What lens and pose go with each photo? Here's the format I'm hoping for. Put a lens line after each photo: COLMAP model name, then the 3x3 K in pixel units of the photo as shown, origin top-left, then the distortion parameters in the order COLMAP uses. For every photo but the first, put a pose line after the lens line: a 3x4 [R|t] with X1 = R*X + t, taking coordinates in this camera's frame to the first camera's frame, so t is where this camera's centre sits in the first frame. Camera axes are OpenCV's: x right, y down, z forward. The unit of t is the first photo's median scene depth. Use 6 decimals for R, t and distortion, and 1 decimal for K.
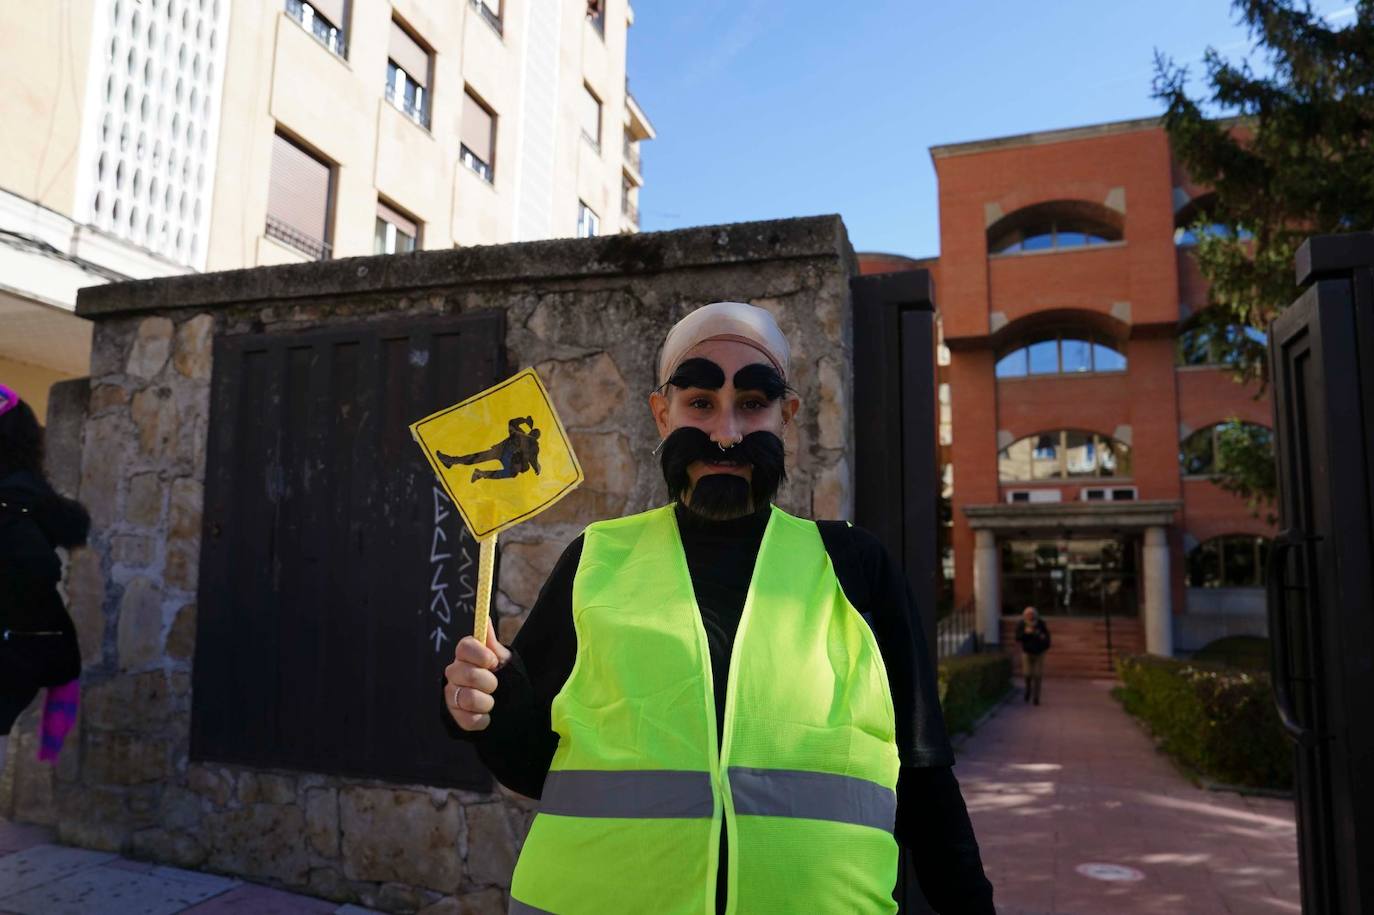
lens RADIAL K [[950.5, 0, 683.7], [0, 950.5, 475.9], [0, 0, 1]] dist [-0.105863, 0.081750]
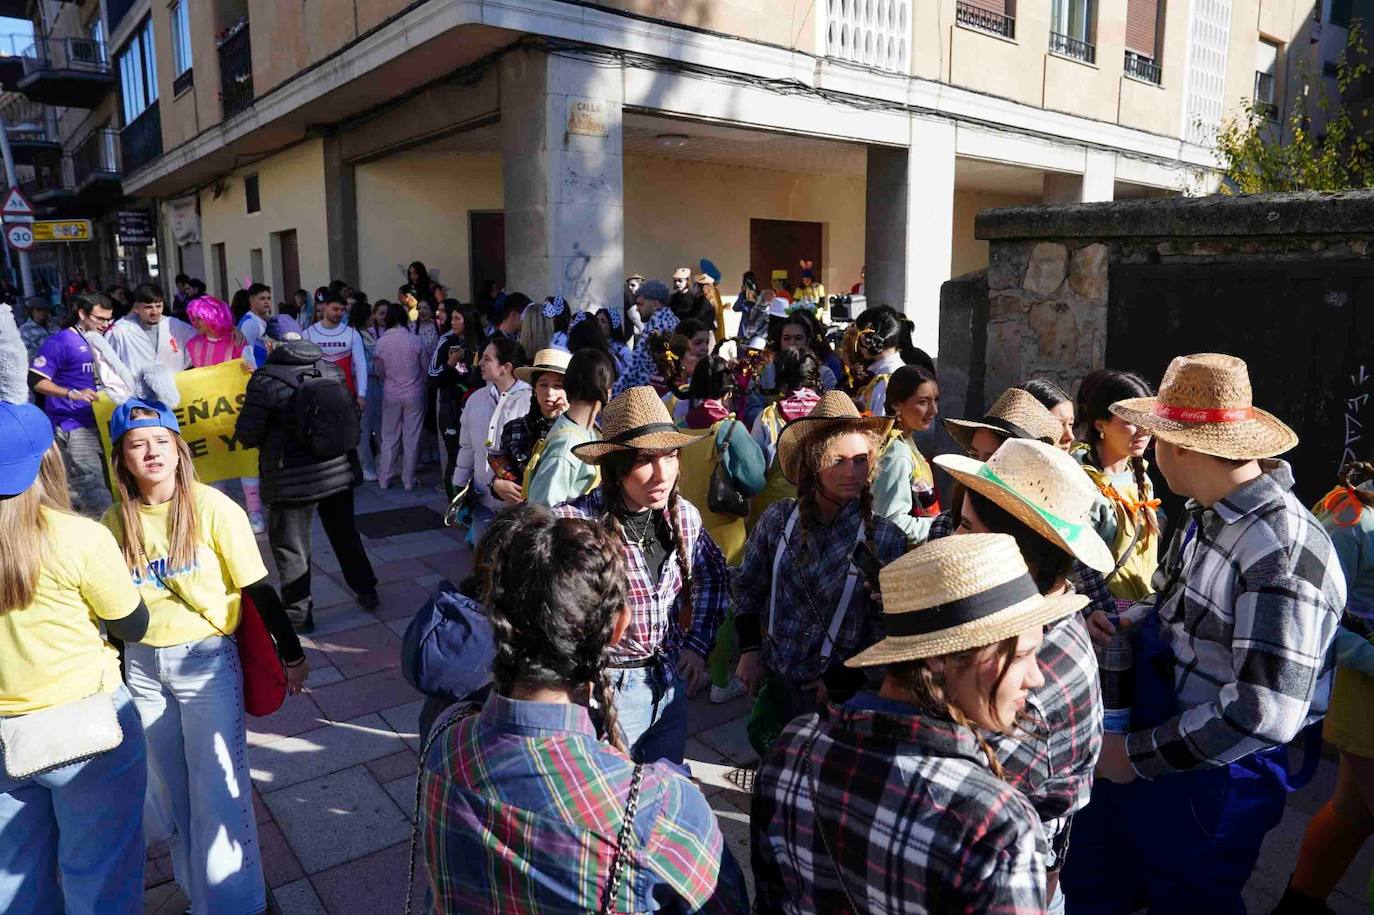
lens RADIAL K [[950.5, 0, 676.1], [0, 950.5, 460.7], [0, 0, 1]] dist [-0.105863, 0.081750]
pose [[0.819112, 0.080613, -0.567942, -0.268358], [0.084376, 0.962376, 0.258289, -0.270675], [0.567395, -0.259488, 0.781492, -0.338215]]
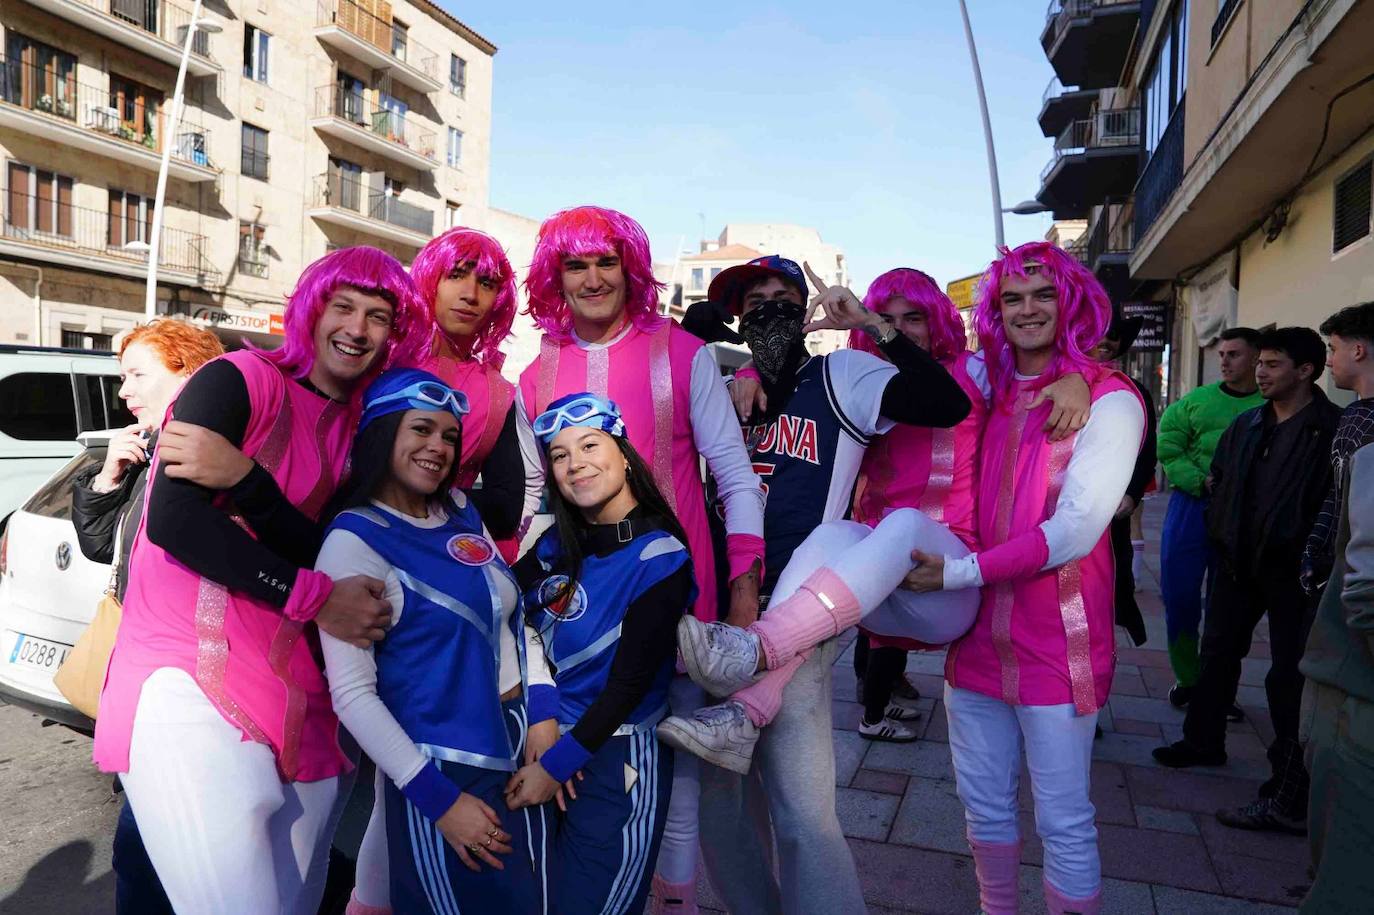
lens RADIAL K [[950.5, 0, 695.4], [0, 950.5, 464.9], [0, 0, 1]] dist [-0.105863, 0.081750]
pose [[-0.036469, 0.024279, -0.999040, -2.466132], [0.091854, 0.995554, 0.020841, -0.111027], [0.995104, -0.091006, -0.038537, 0.886631]]
